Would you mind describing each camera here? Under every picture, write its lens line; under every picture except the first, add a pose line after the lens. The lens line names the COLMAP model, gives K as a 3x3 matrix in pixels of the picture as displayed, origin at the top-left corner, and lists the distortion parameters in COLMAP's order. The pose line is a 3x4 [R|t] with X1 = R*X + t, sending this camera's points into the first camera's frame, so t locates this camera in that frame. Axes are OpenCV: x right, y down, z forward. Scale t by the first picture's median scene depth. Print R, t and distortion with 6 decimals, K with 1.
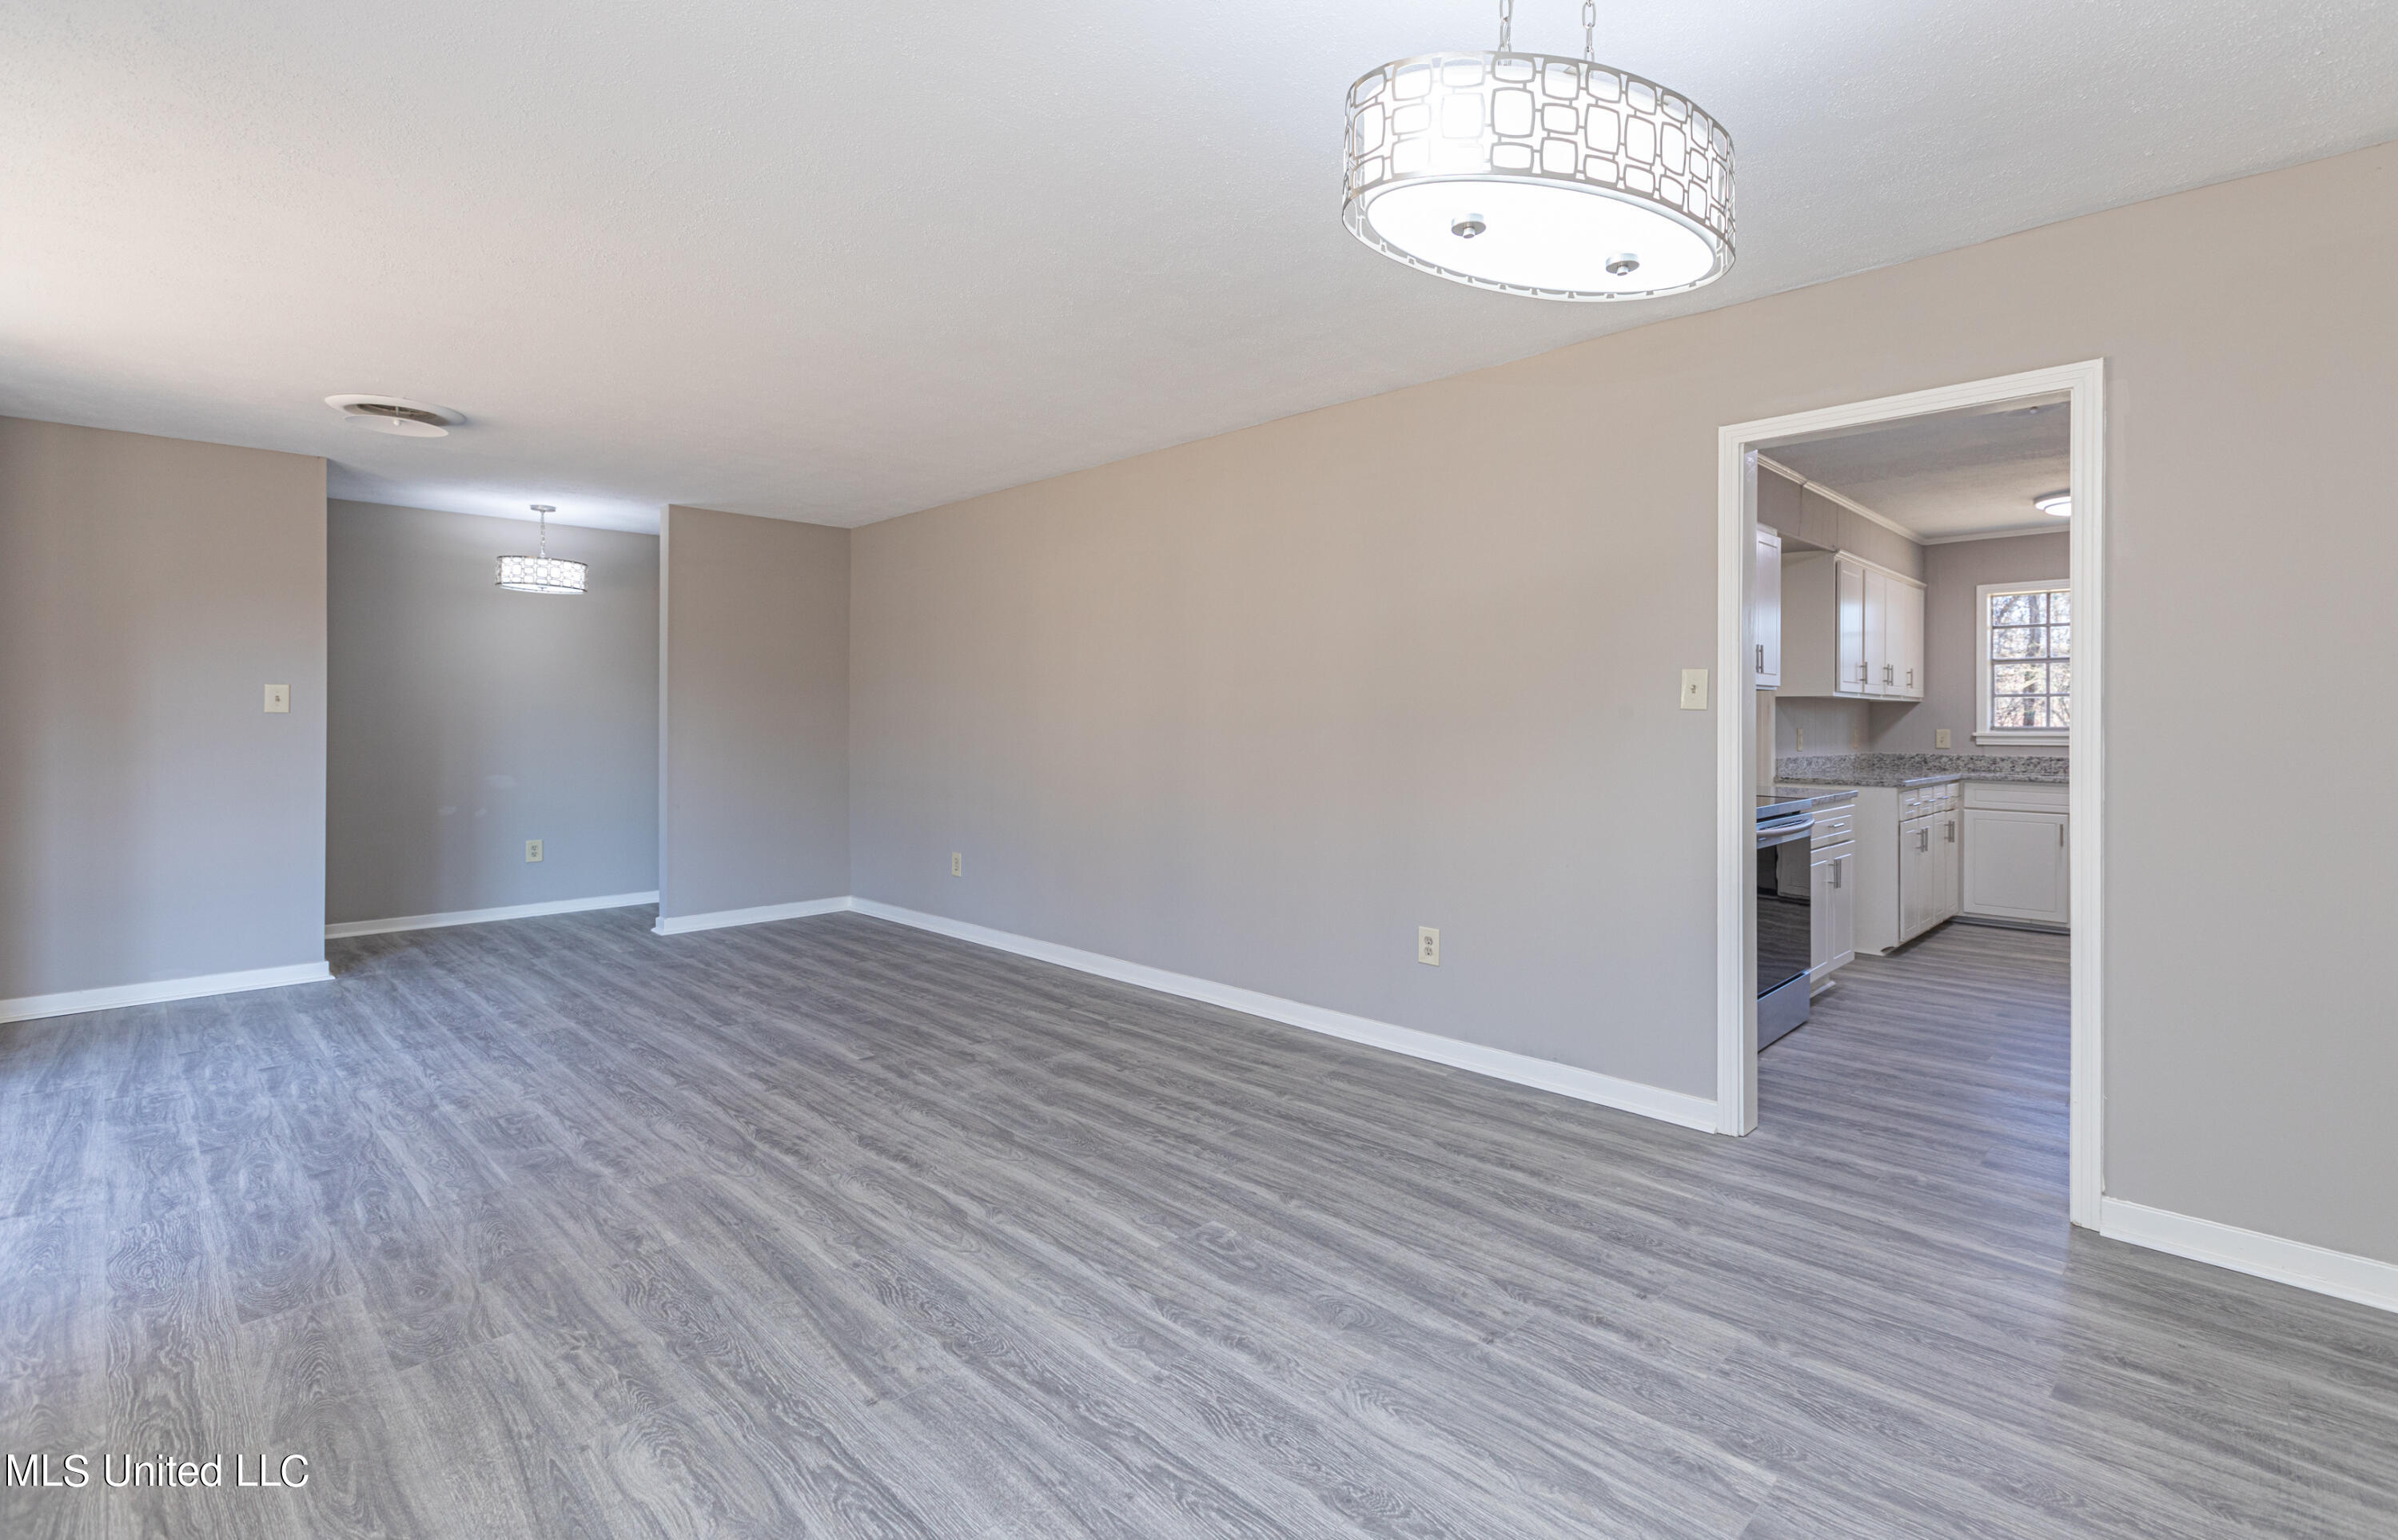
lens RADIAL K [[1113.3, 0, 1165.6], [0, 1113.3, 720.4], [0, 0, 1]] dist [-0.002035, -0.000255]
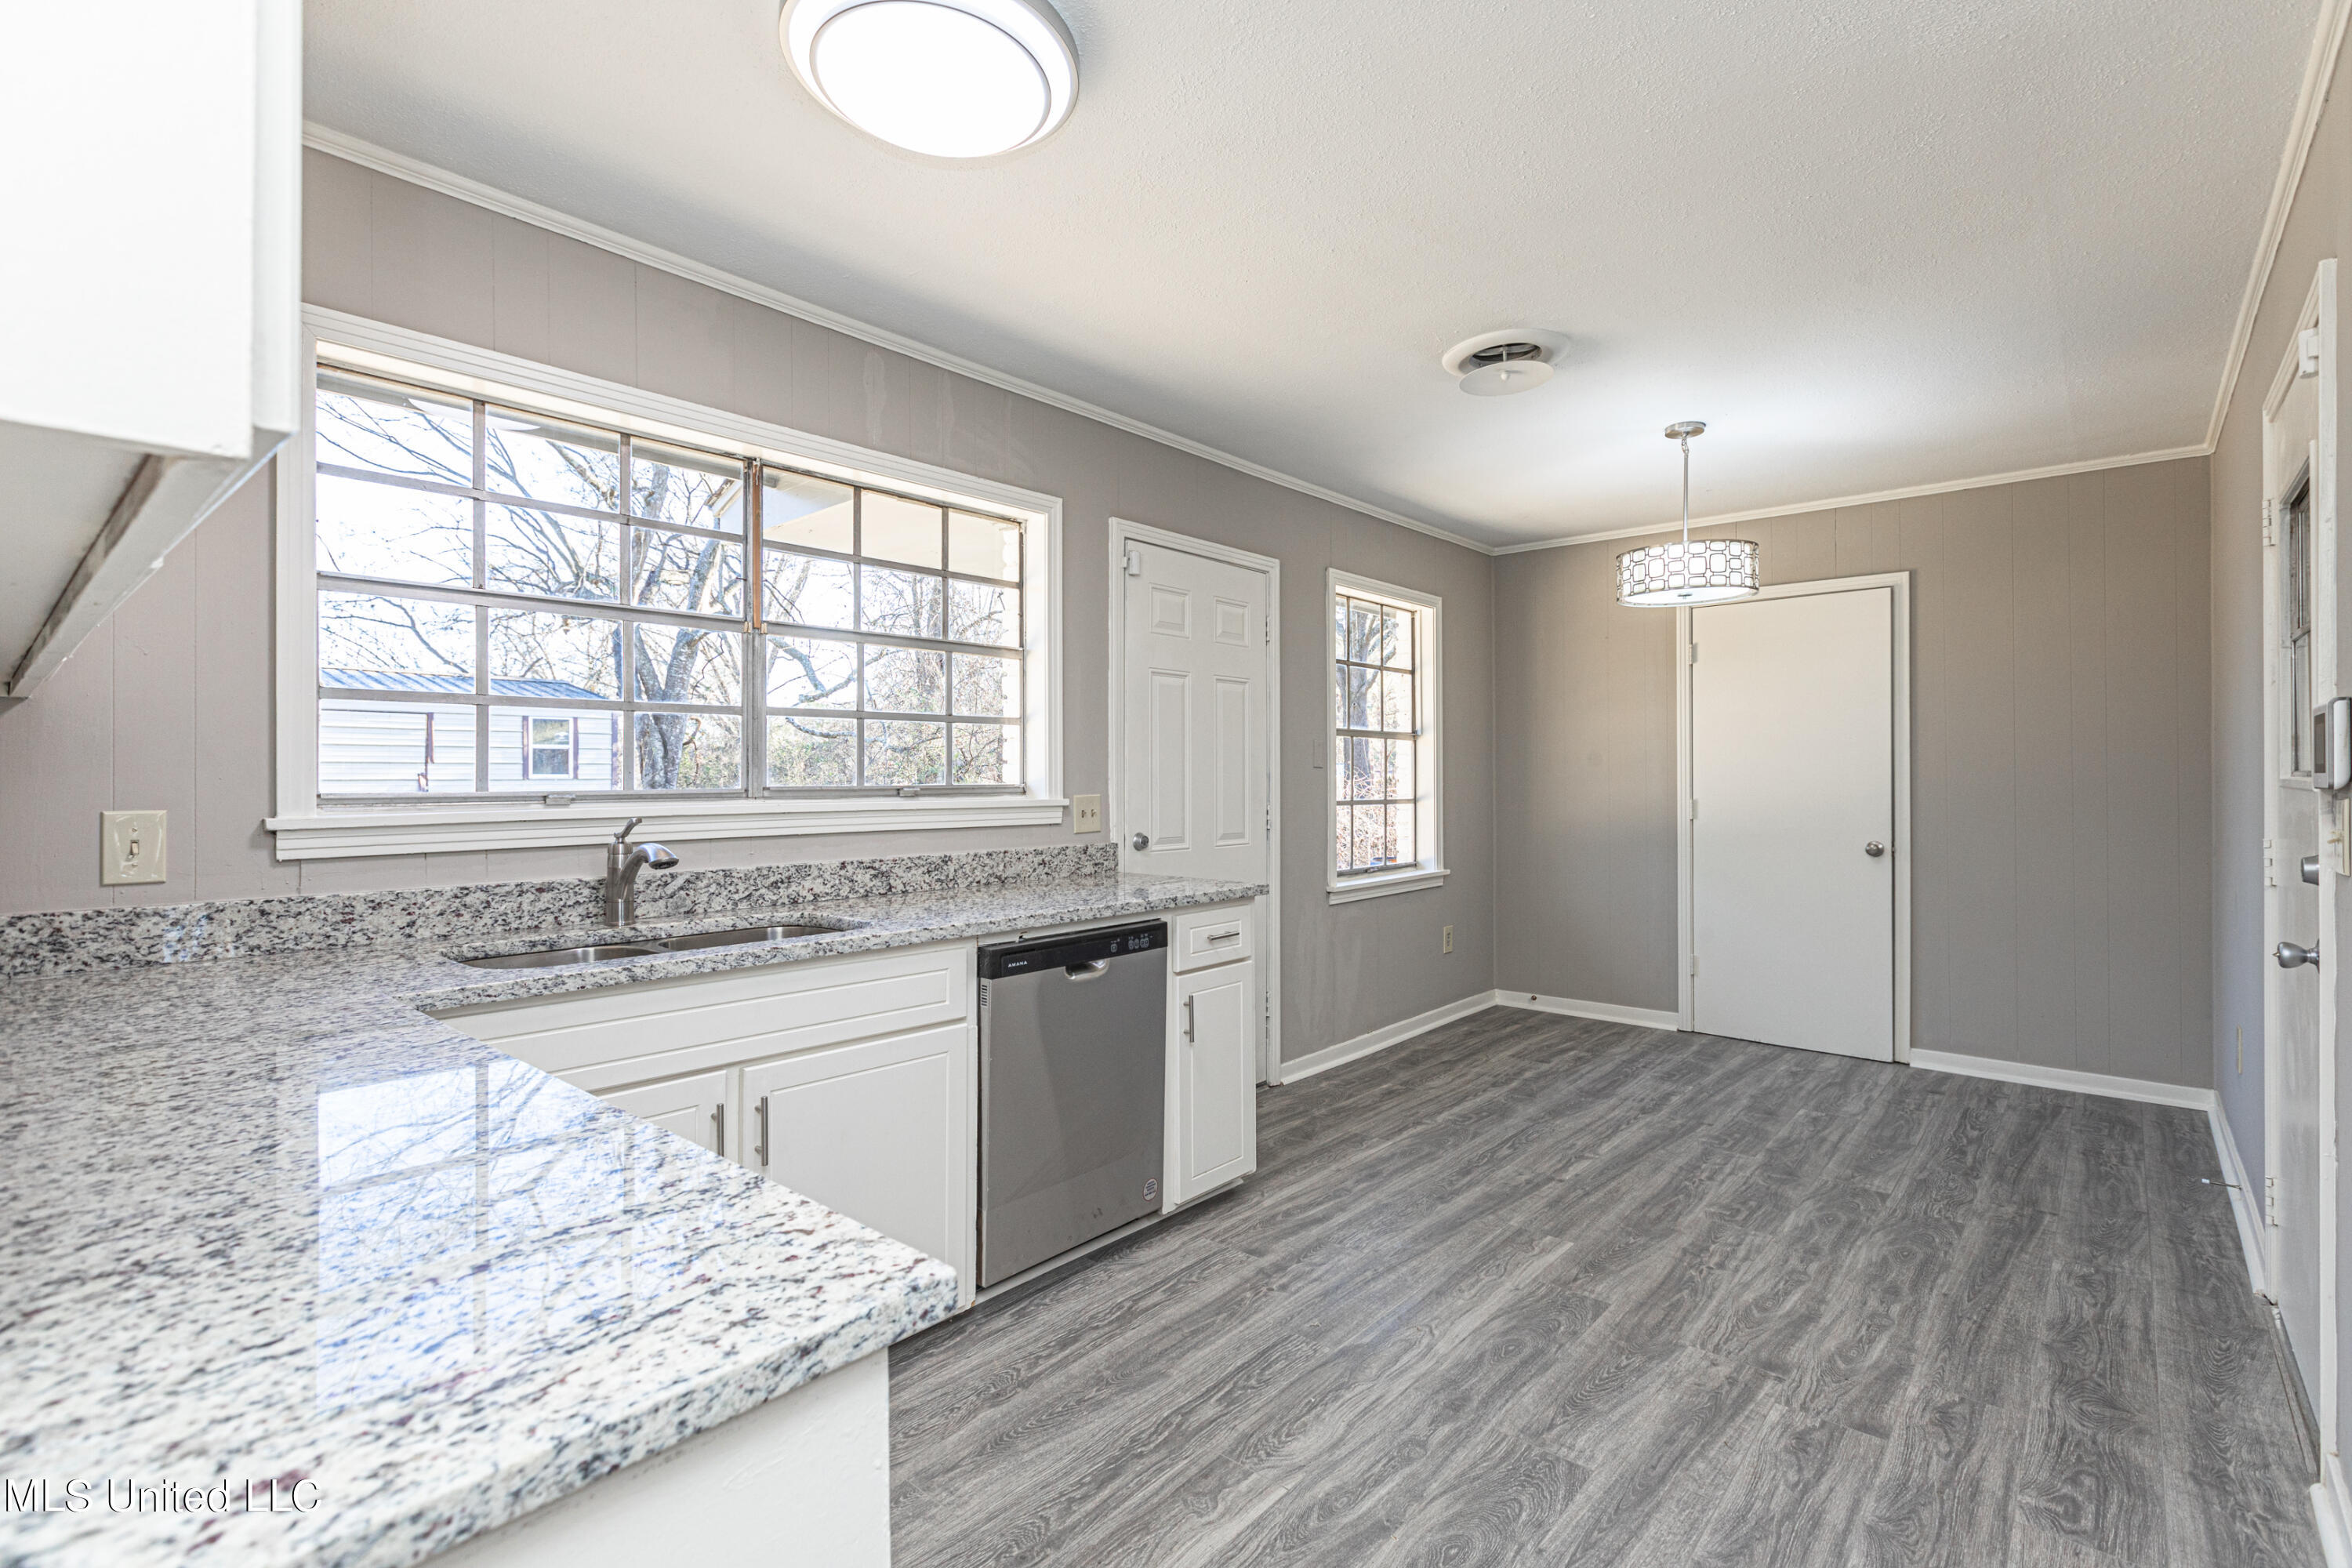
lens RADIAL K [[1064.4, 0, 1198.2], [0, 1064.4, 769.4], [0, 0, 1]] dist [0.007091, -0.002926]
pose [[-0.091396, 0.003264, 0.995809, 0.442563], [0.000485, 0.999995, -0.003233, -0.000325], [-0.995815, 0.000187, -0.091397, 0.801744]]
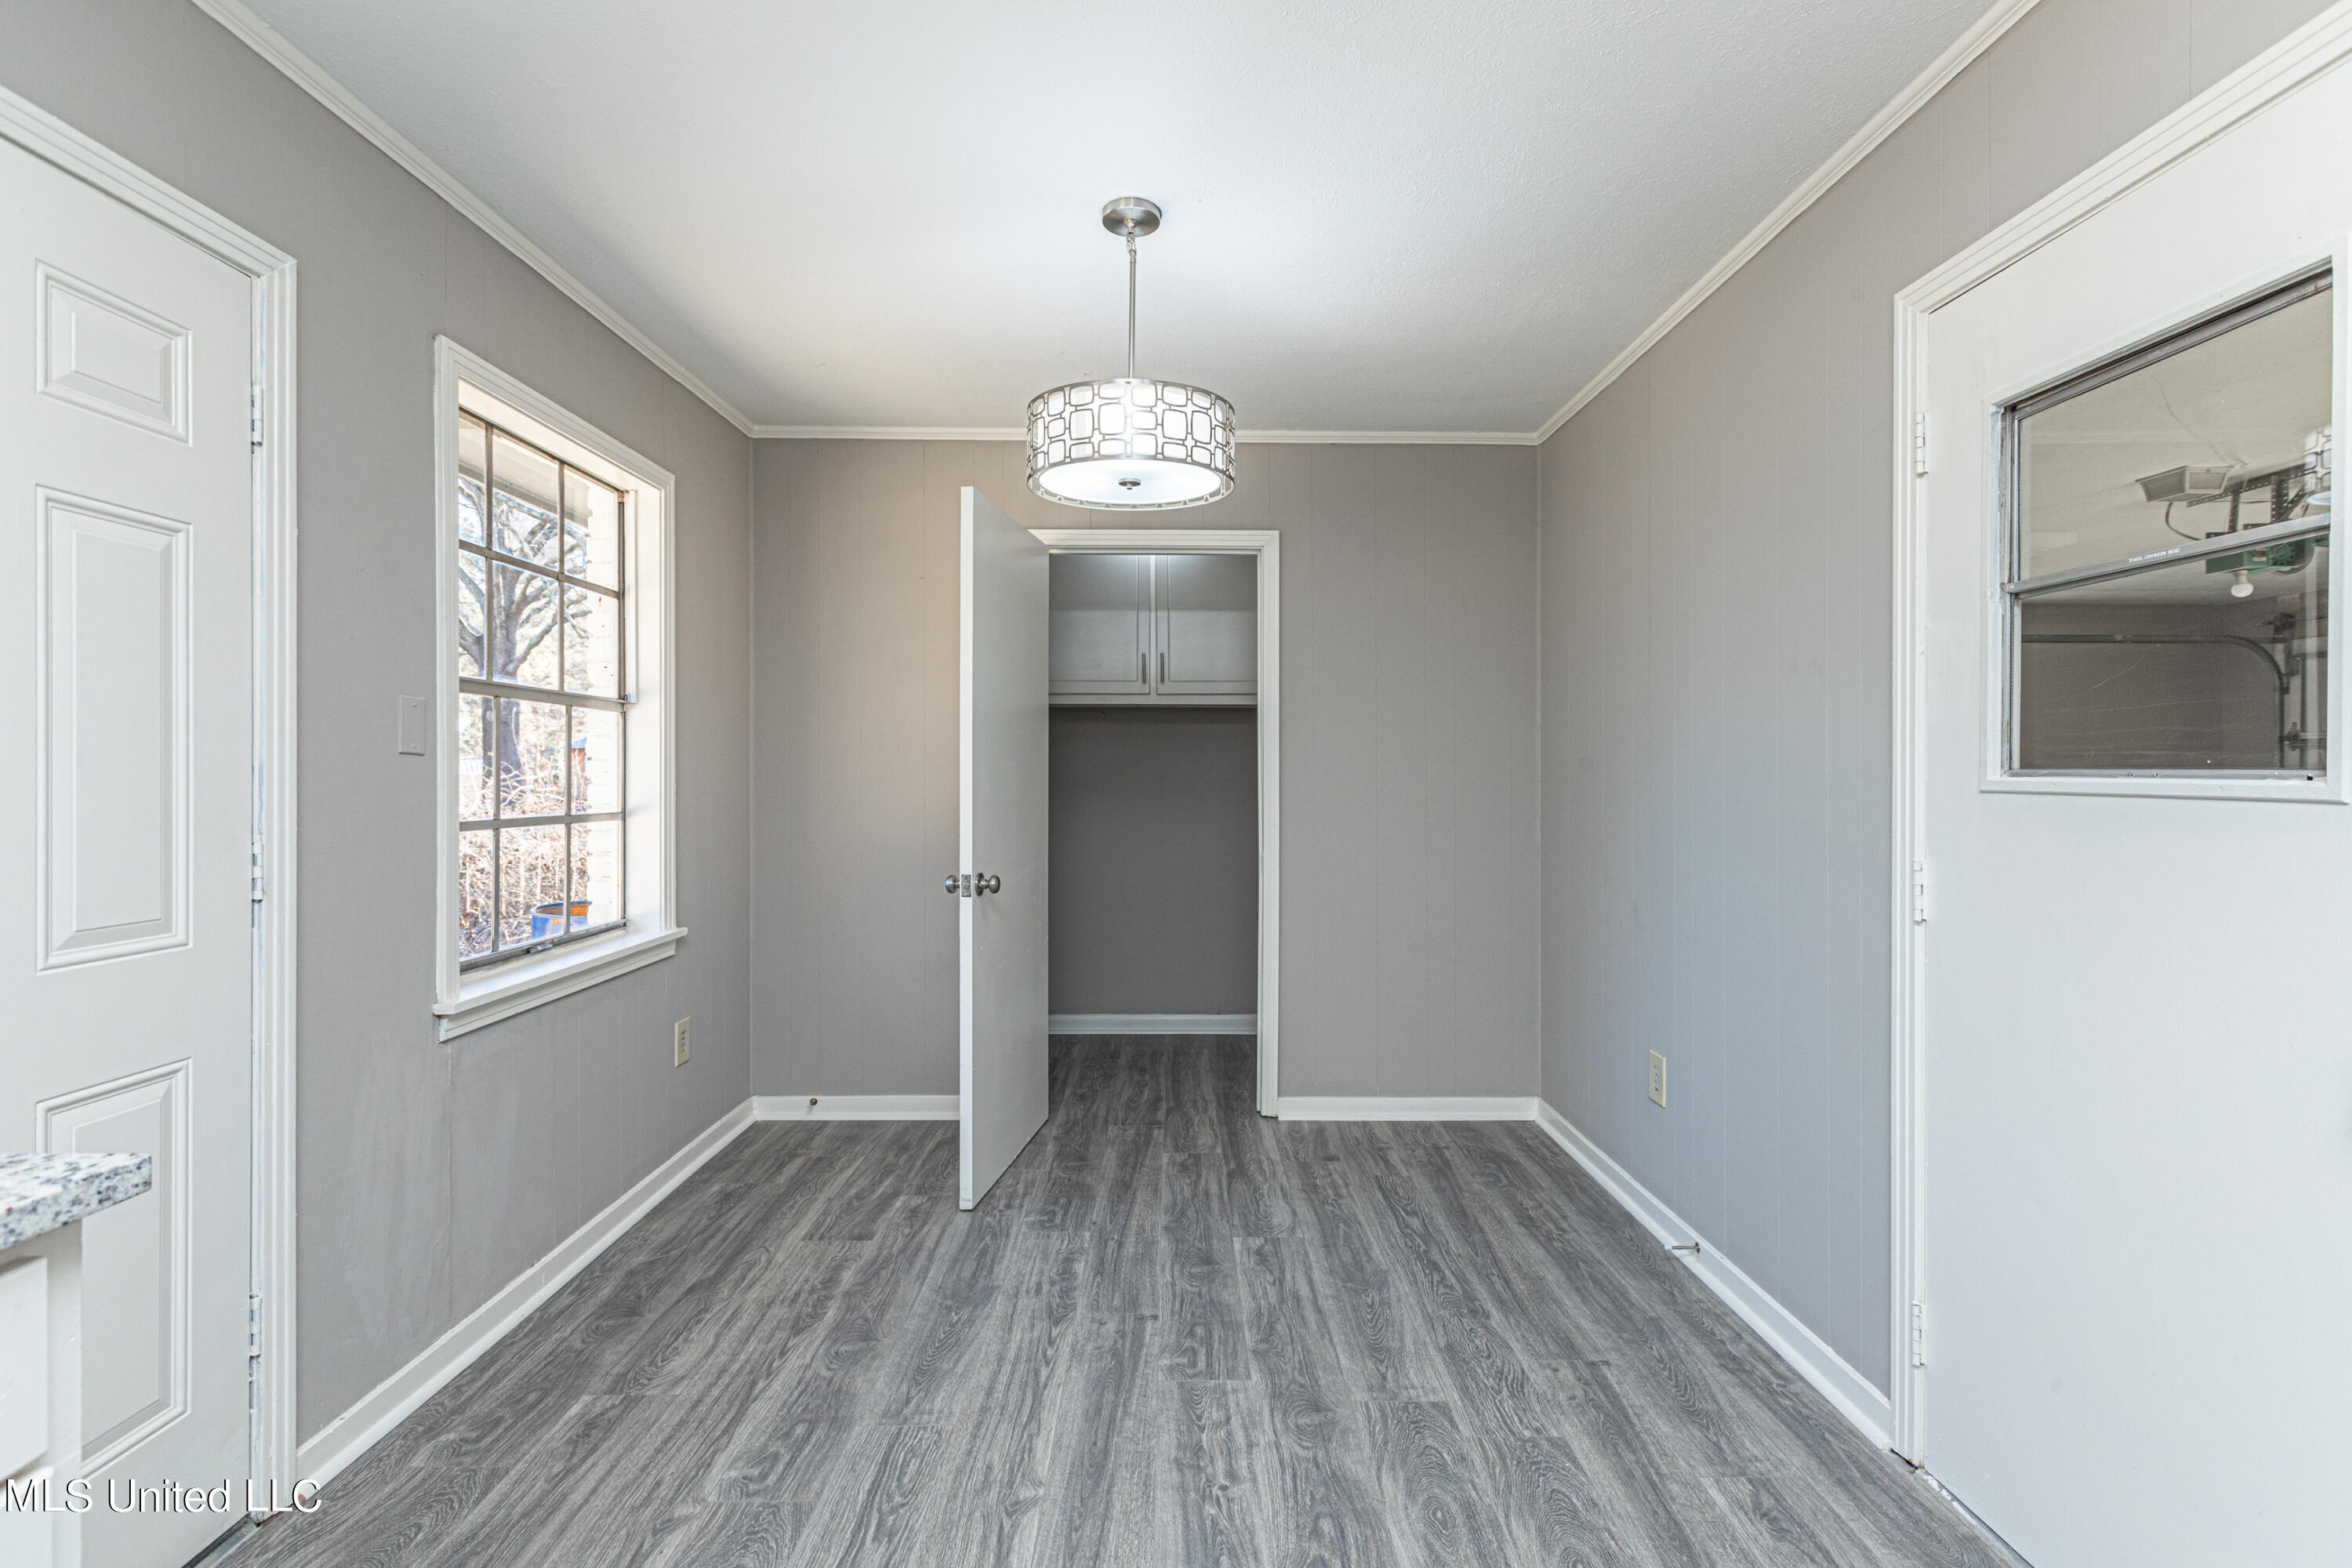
lens RADIAL K [[1064.4, 0, 1190.9], [0, 1064.4, 778.1], [0, 0, 1]] dist [0.007091, -0.002926]
pose [[-0.726162, -0.007624, 0.687482, 0.710627], [-0.004589, 0.999970, 0.006242, 0.000286], [-0.687509, 0.001377, -0.726175, 0.737949]]
